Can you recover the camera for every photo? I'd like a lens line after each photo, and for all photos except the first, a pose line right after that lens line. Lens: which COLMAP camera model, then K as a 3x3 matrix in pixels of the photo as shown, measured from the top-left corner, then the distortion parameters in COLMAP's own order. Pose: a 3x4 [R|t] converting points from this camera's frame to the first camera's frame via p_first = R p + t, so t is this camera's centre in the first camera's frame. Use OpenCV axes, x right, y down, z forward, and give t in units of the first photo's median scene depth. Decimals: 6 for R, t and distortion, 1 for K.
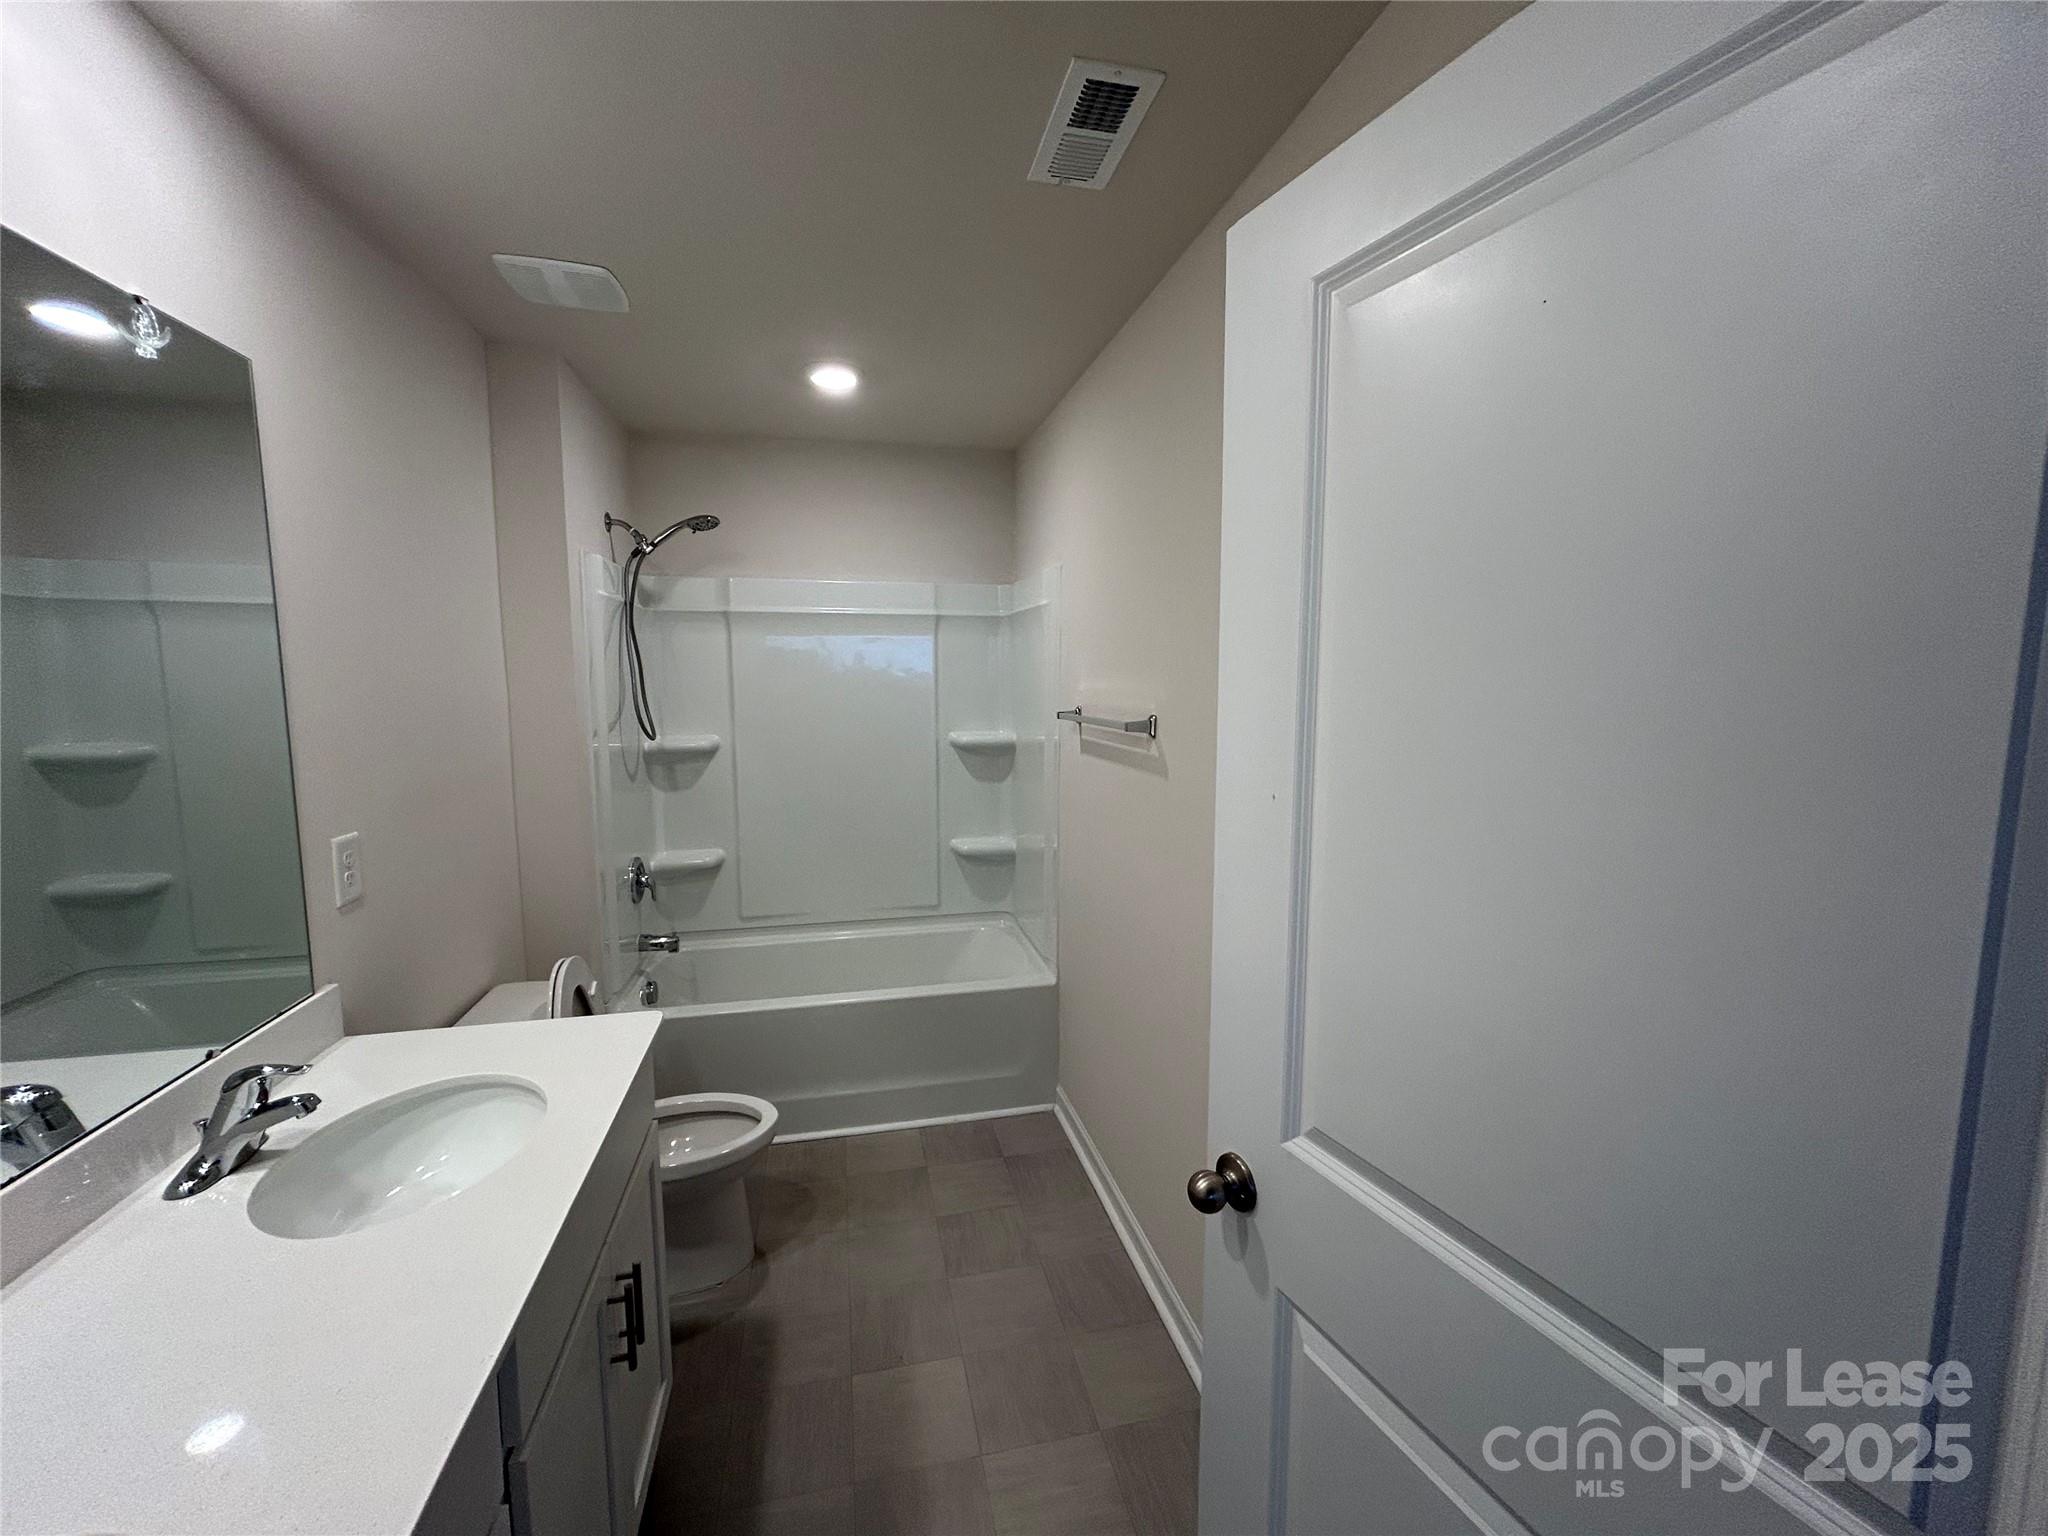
lens RADIAL K [[821.6, 0, 1024.0], [0, 821.6, 768.0], [0, 0, 1]] dist [-0.000935, 0.000454]
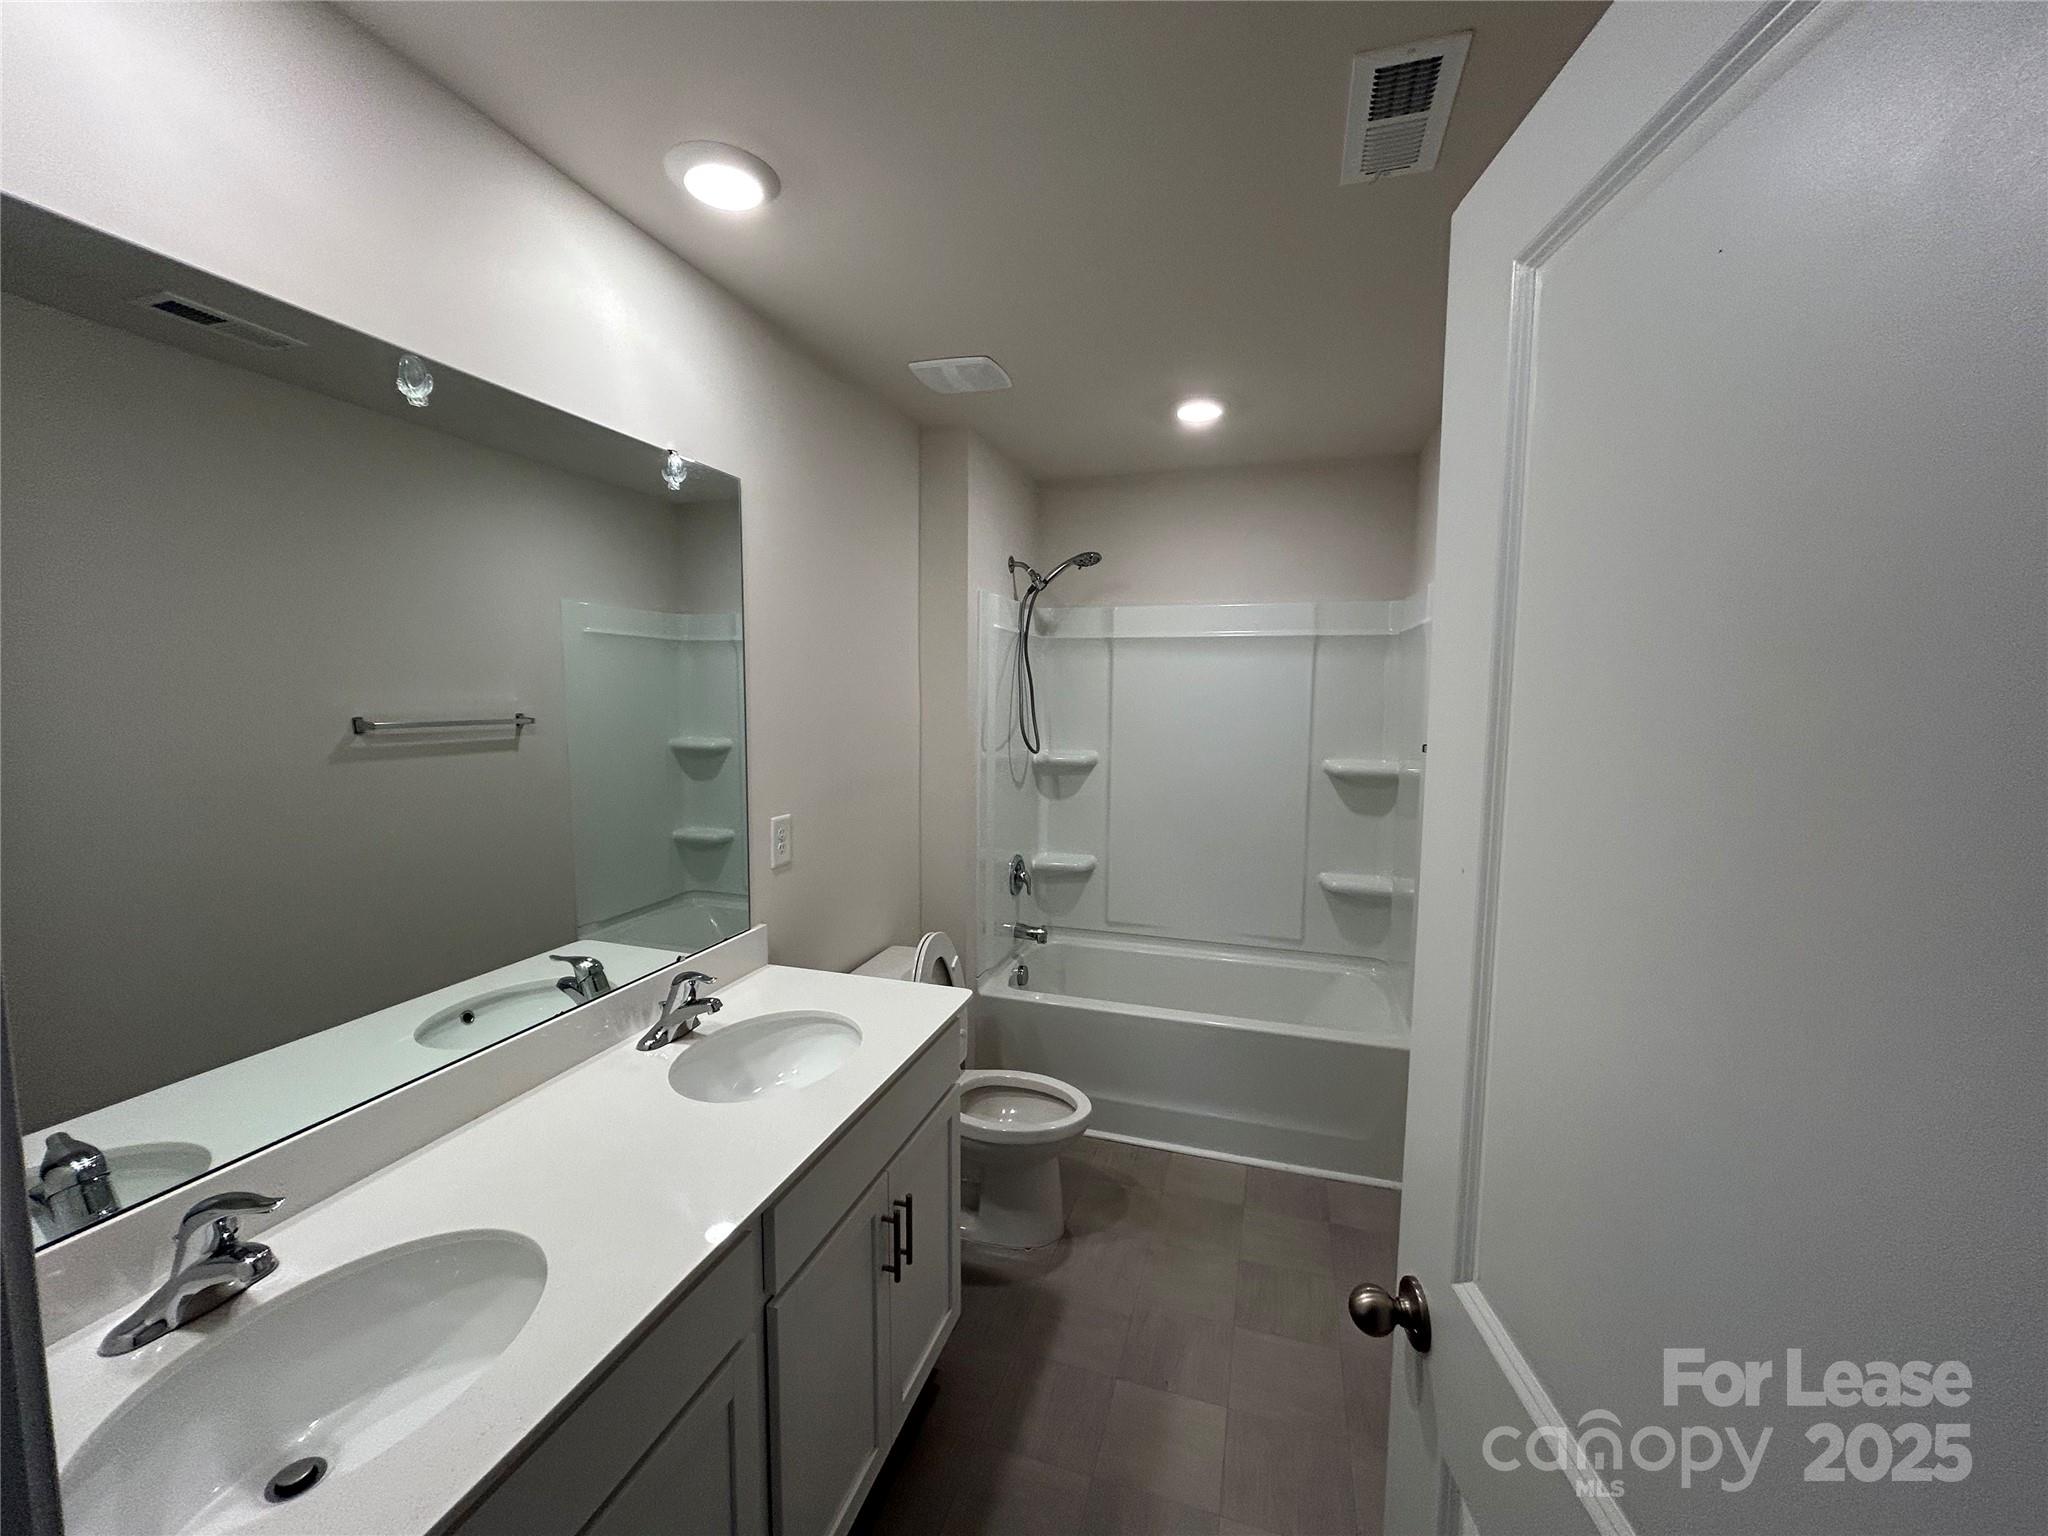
lens RADIAL K [[820.1, 0, 1018.2], [0, 820.1, 768.2], [0, 0, 1]] dist [0.000545, -0.000131]
pose [[0.863038, 0.056980, -0.501916, 0.108156], [-0.066162, 0.997809, -0.000489, -0.012661], [0.500788, 0.033629, 0.864916, 0.012231]]
